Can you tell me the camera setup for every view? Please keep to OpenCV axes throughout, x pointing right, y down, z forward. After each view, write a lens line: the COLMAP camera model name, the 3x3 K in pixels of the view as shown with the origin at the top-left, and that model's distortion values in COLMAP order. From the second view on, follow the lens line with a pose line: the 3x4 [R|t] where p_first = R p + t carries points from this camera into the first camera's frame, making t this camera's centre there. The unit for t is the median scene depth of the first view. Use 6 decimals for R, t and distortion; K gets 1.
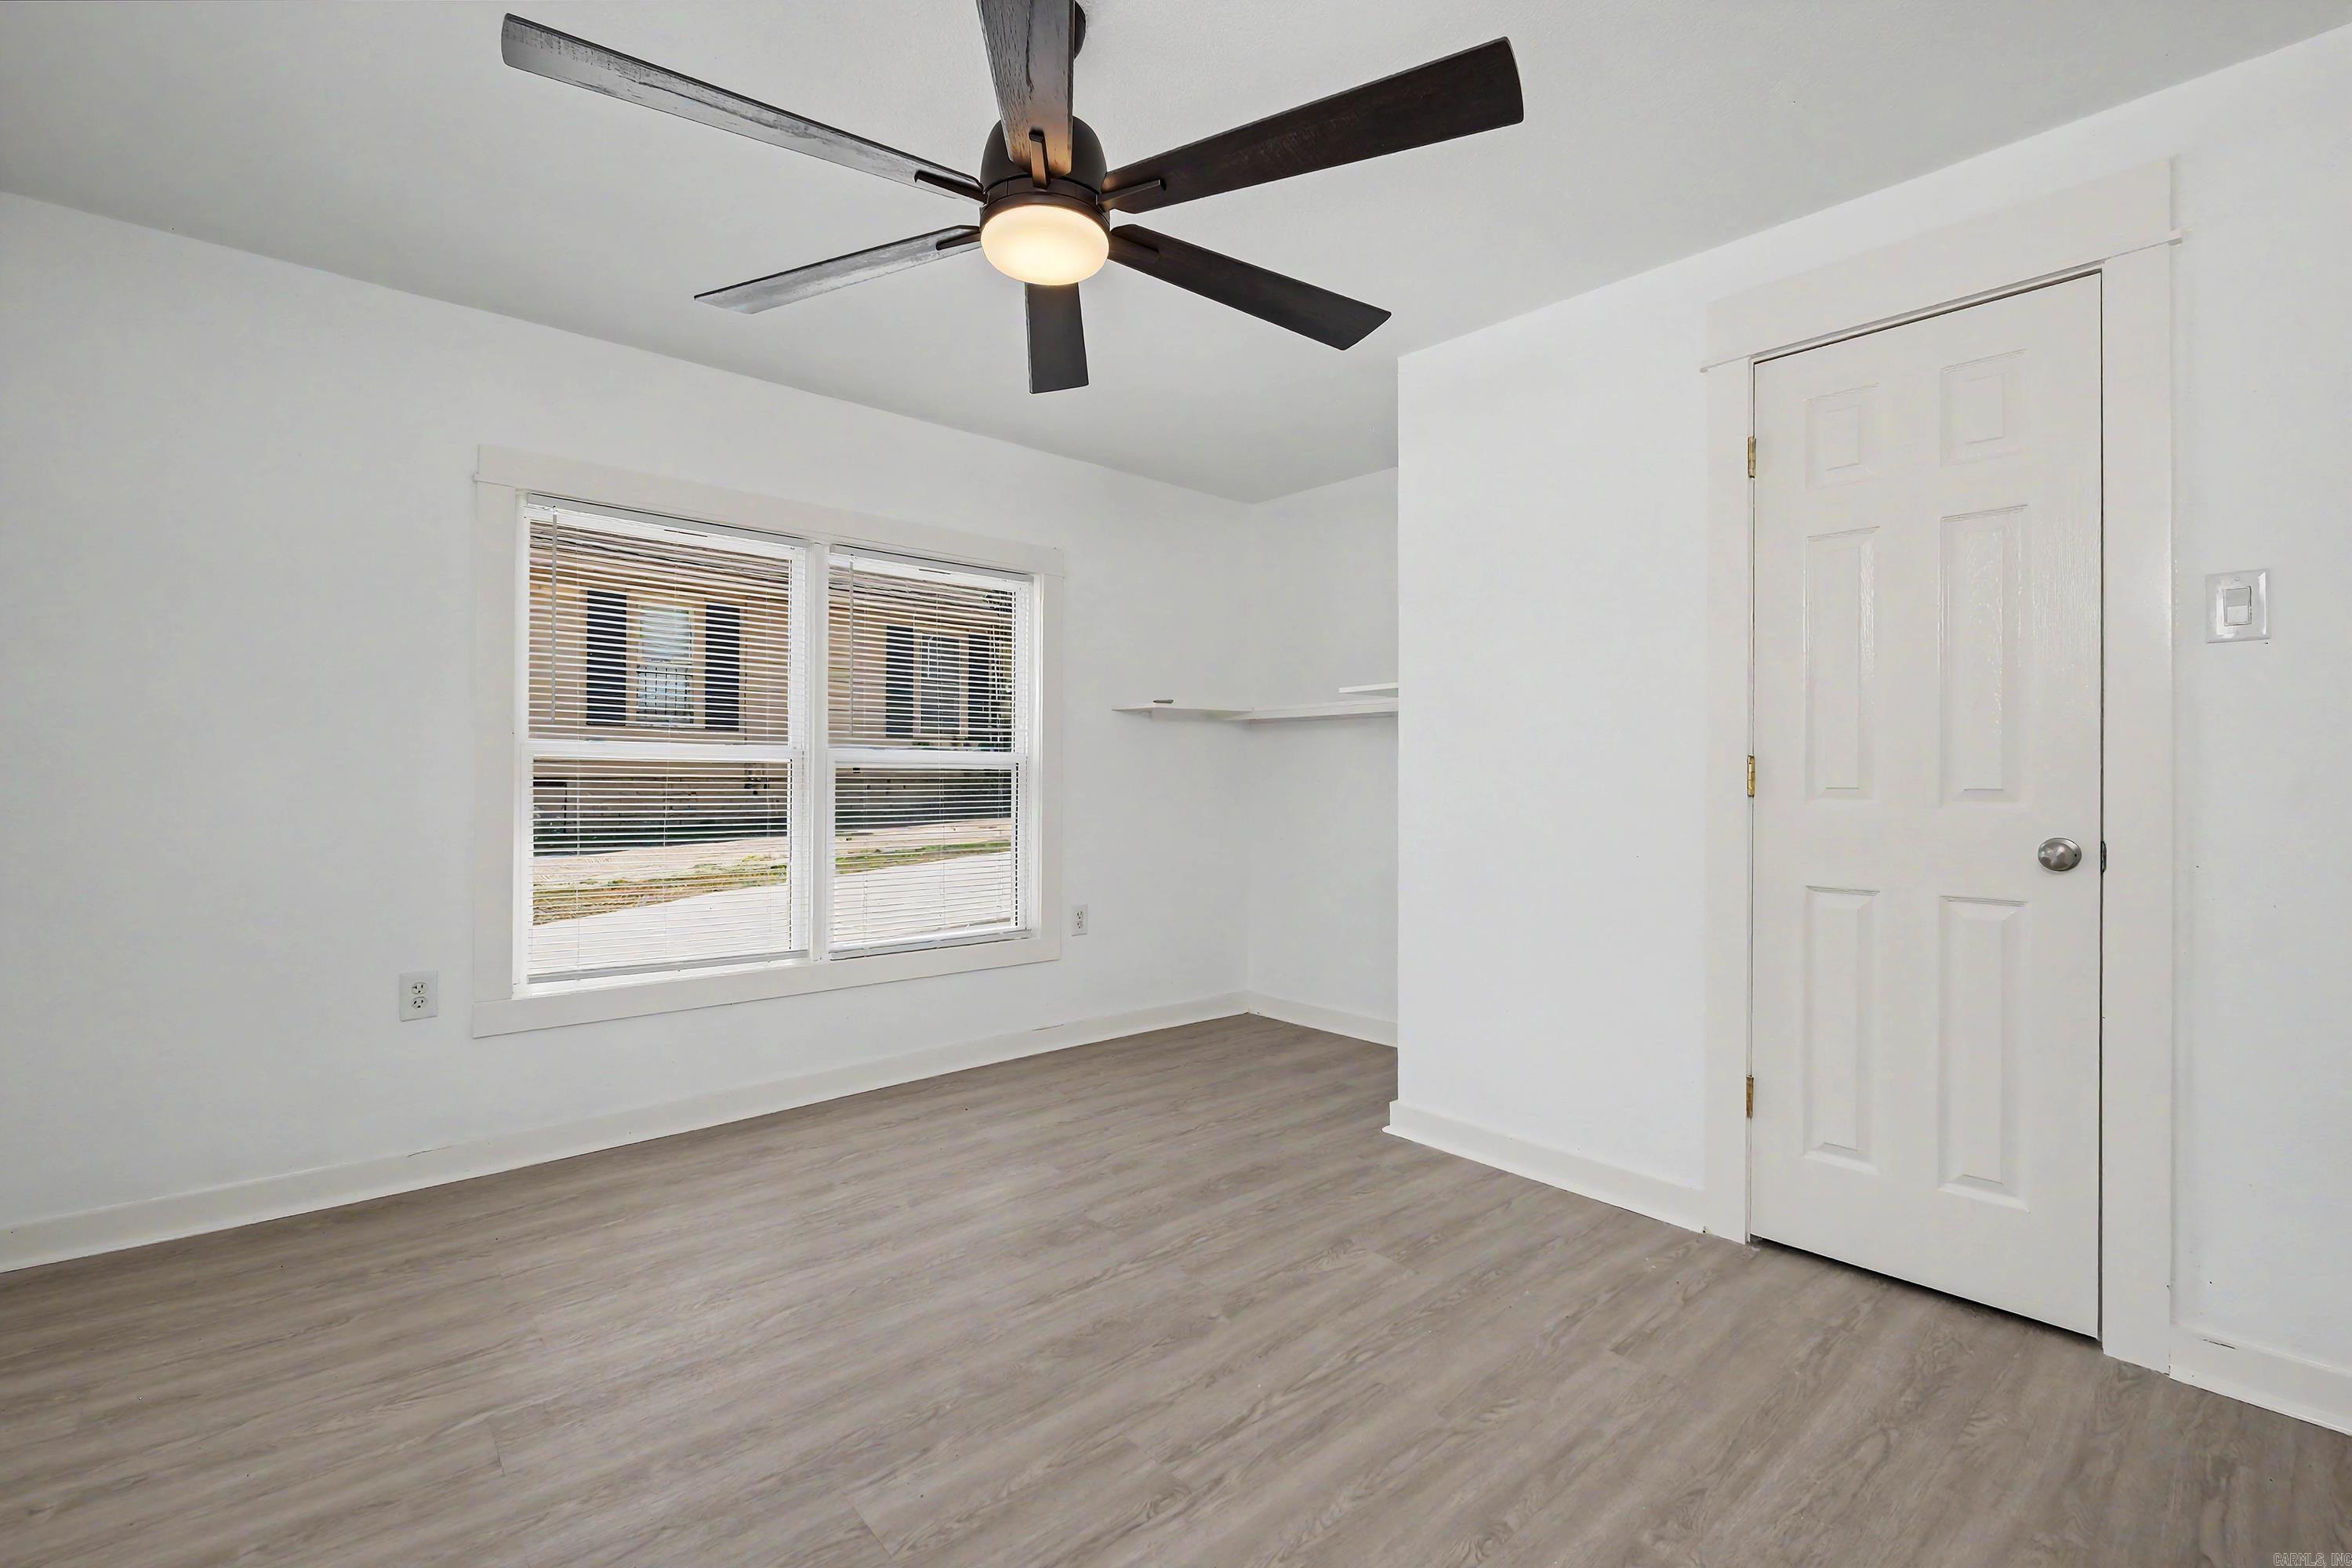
lens RADIAL K [[1020.8, 0, 1179.7], [0, 1020.8, 769.4], [0, 0, 1]] dist [-0.000218, -0.001073]
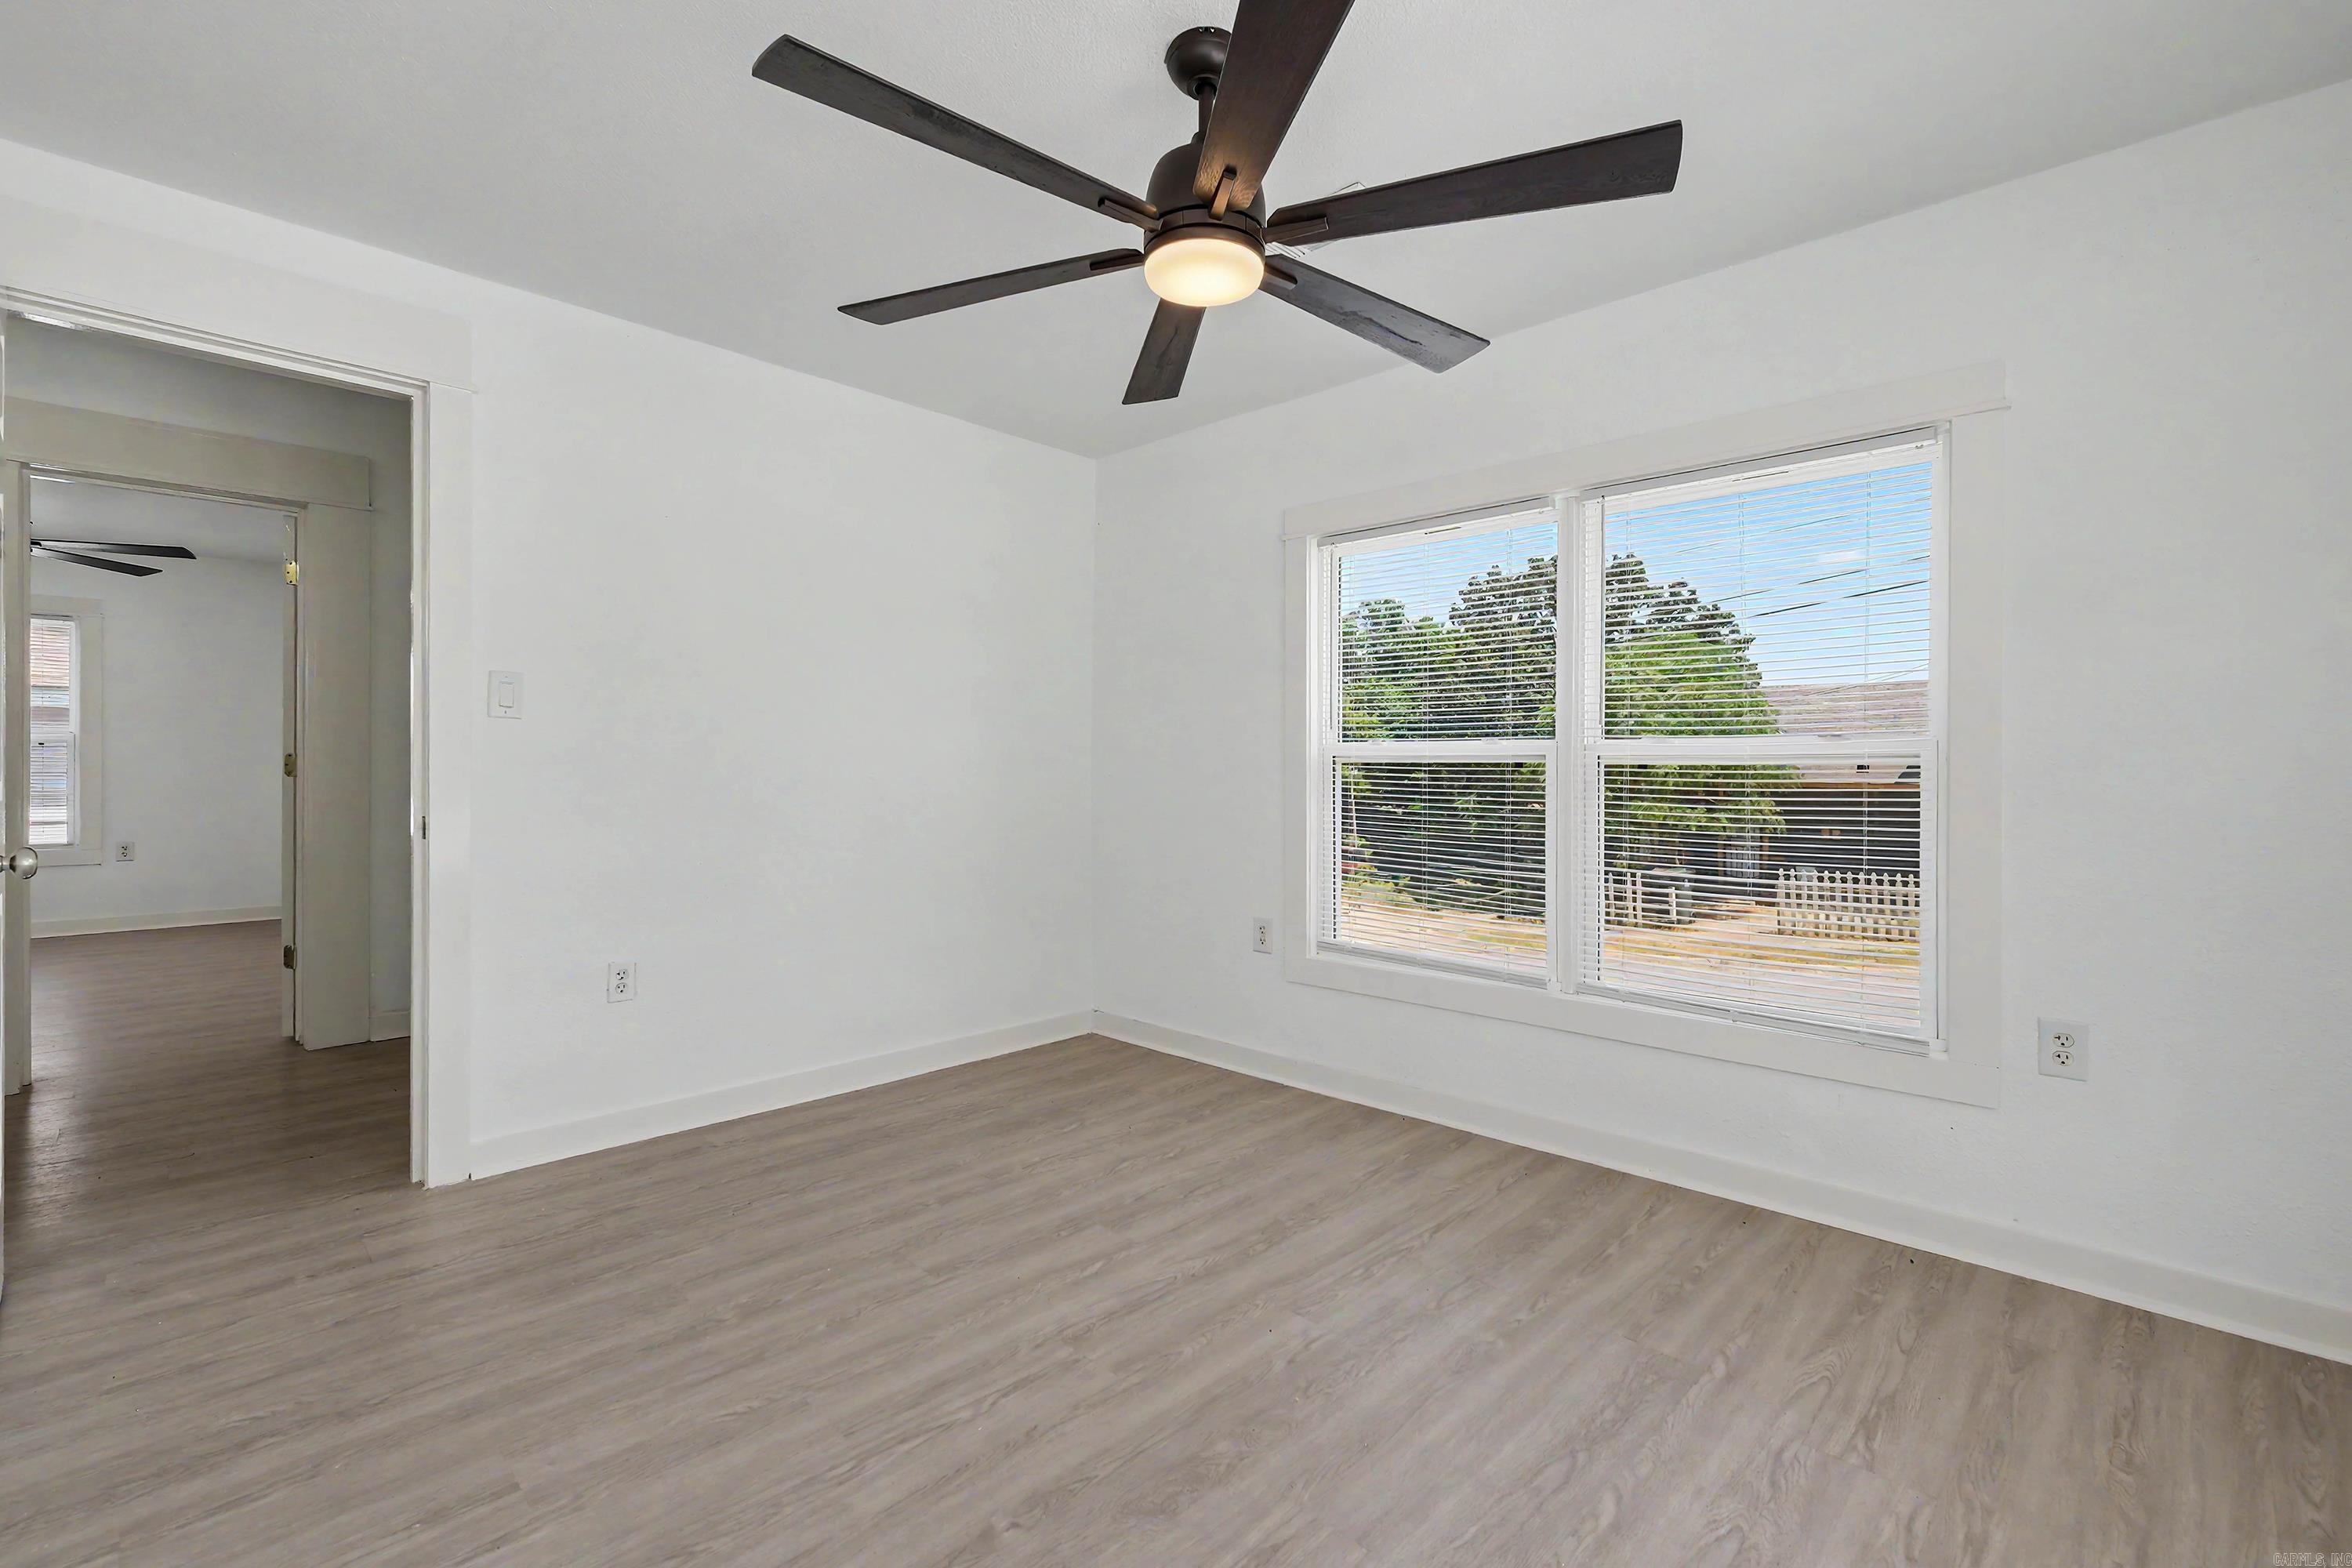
lens RADIAL K [[1020.8, 0, 1178.6], [0, 1020.8, 779.4], [0, 0, 1]] dist [-0.000218, -0.001073]
pose [[-0.996807, -0.008390, -0.079407, -0.020510], [-0.008339, 0.999965, -0.000978, 0.012113], [0.079413, -0.000313, -0.996842, 1.679230]]
